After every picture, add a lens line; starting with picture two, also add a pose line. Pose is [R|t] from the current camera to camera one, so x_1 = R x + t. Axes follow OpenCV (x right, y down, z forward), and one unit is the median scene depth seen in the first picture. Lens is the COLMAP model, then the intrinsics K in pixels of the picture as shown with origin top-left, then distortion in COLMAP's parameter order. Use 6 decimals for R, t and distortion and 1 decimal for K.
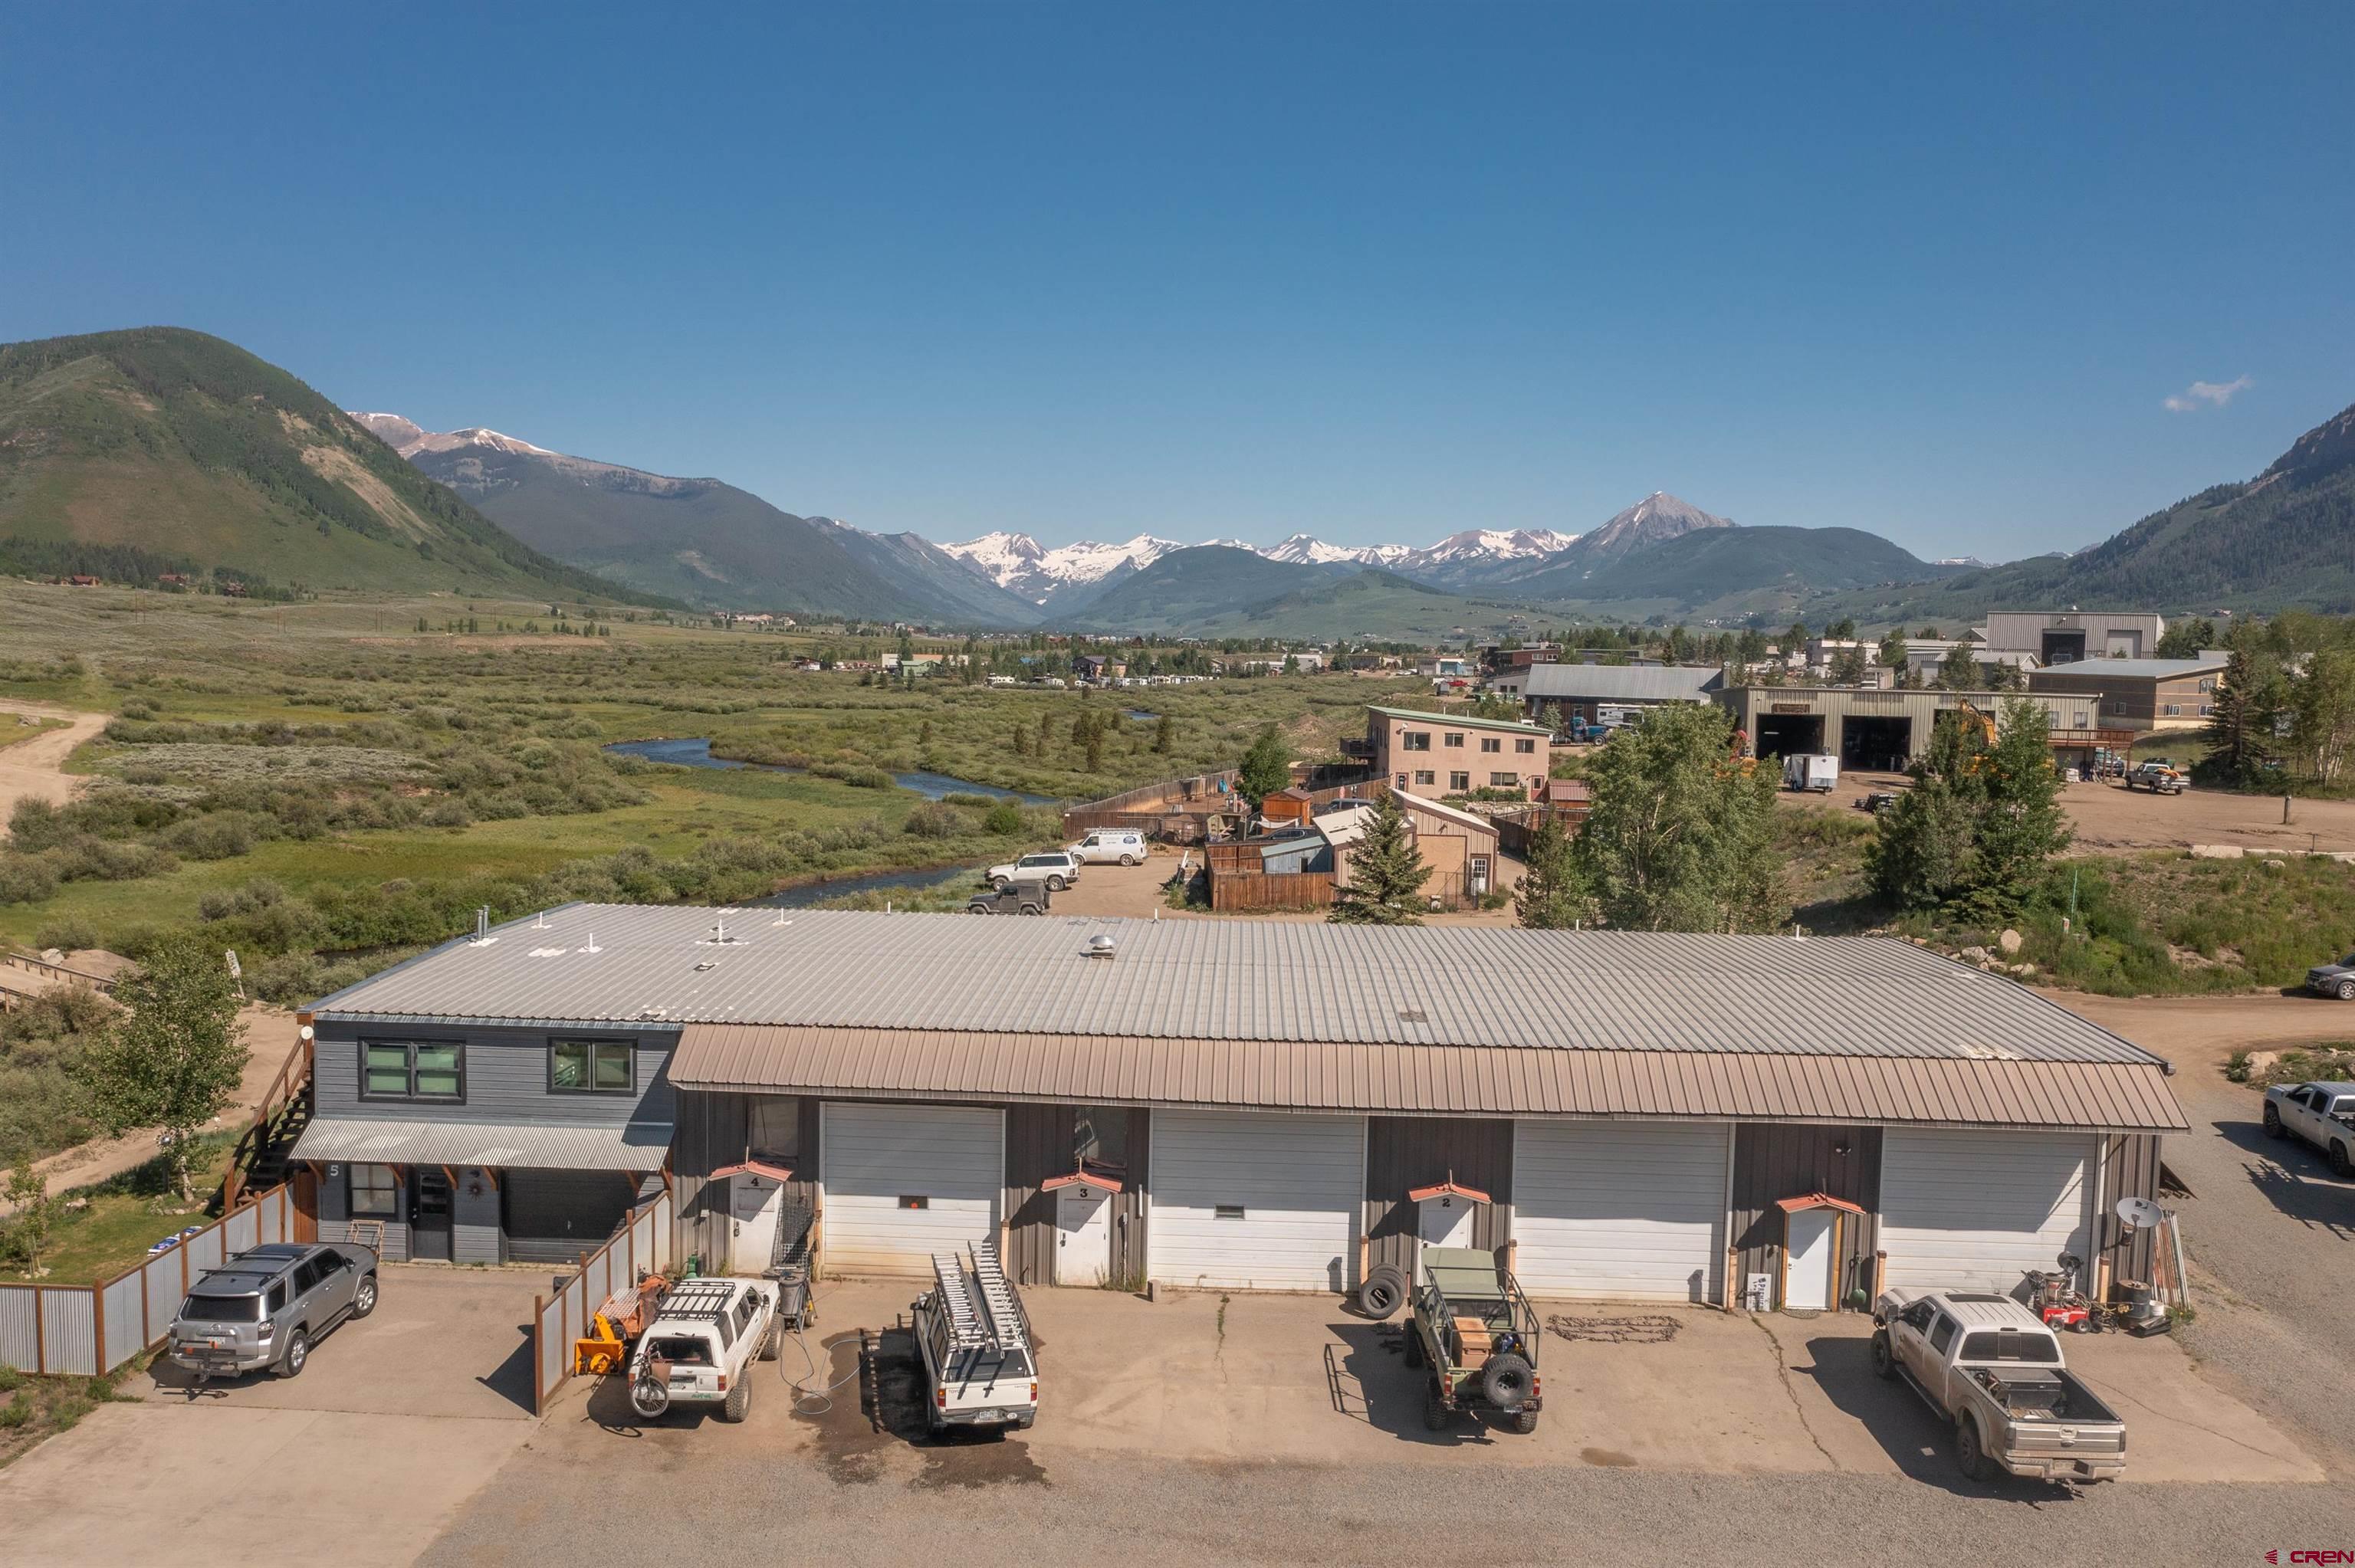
lens RADIAL K [[1862.4, 0, 1168.8], [0, 1862.4, 780.5], [0, 0, 1]] dist [-0.019498, 0.005687]
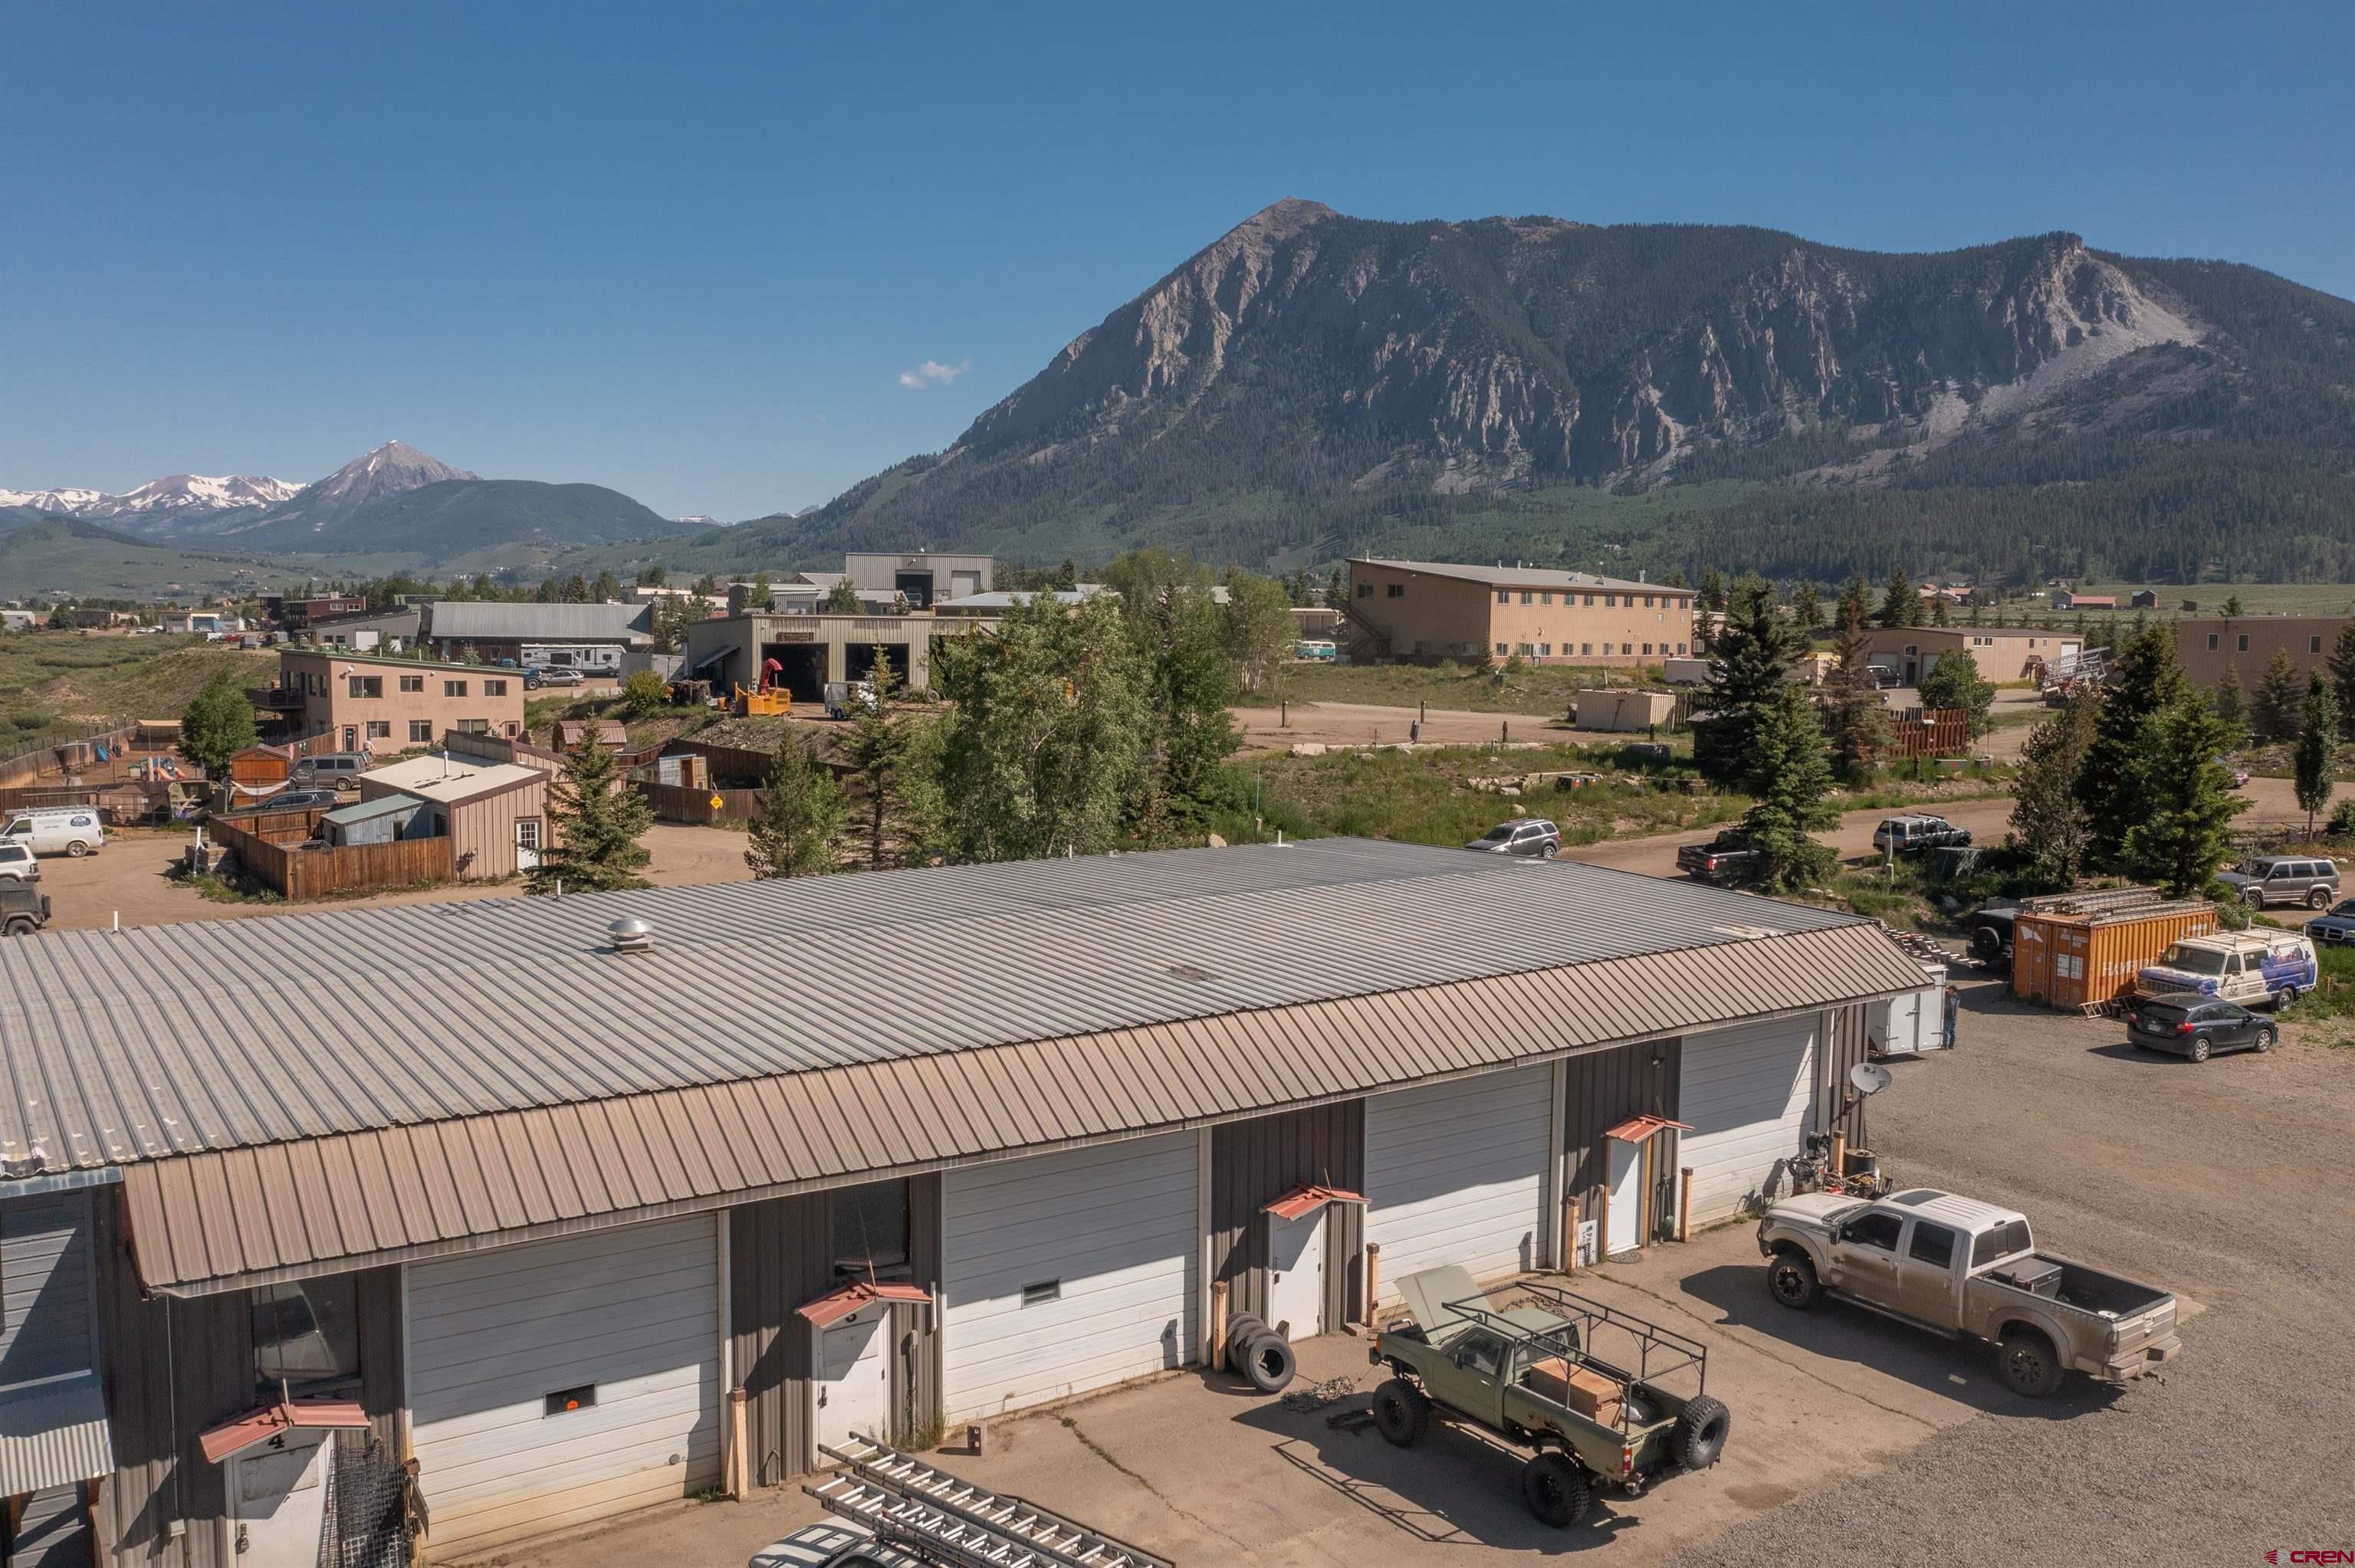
lens RADIAL K [[1860.1, 0, 1168.9], [0, 1860.1, 781.5], [0, 0, 1]] dist [-0.024372, 0.011024]
pose [[0.797028, -0.063577, 0.600586, -0.166764], [0.049026, 0.997973, 0.040583, 0.010969], [-0.601949, -0.002901, 0.798530, 0.222861]]
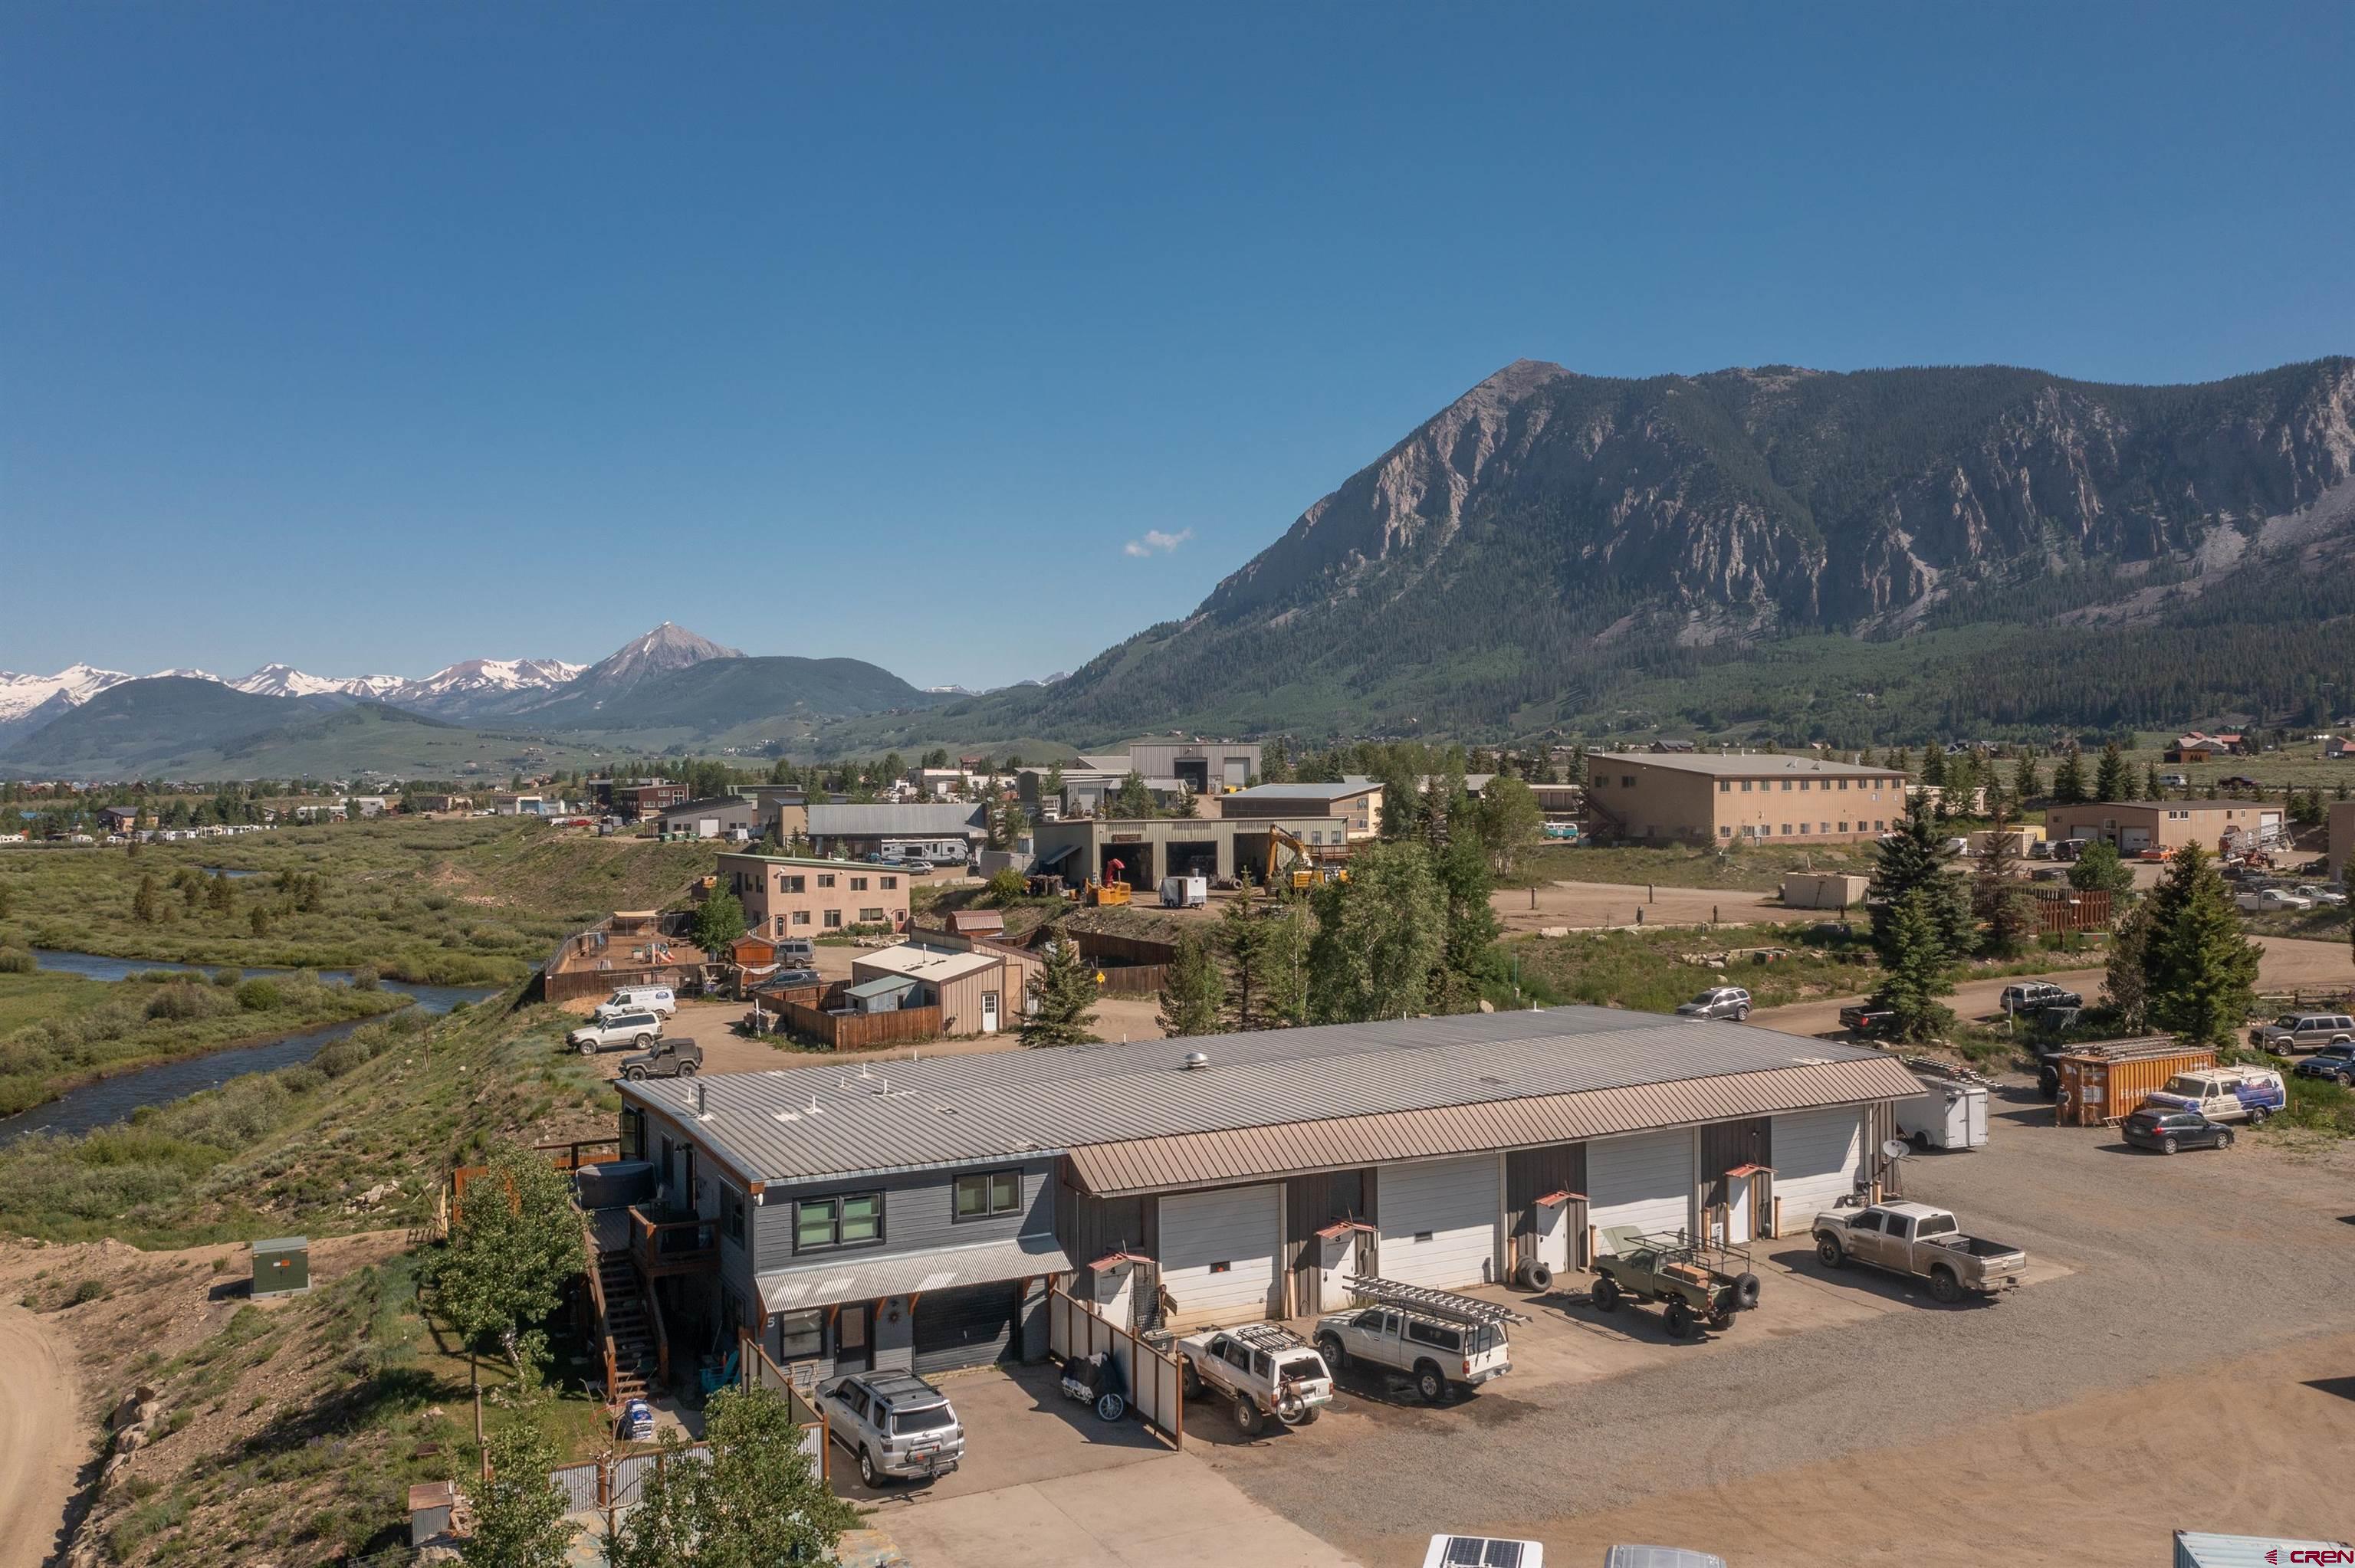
lens RADIAL K [[1860.1, 0, 1168.9], [0, 1860.1, 781.5], [0, 0, 1]] dist [-0.024372, 0.011024]
pose [[0.867765, -0.029047, 0.496125, -0.410090], [0.062988, 0.996668, -0.051820, -0.021944], [-0.492967, 0.076217, 0.866703, -0.059802]]
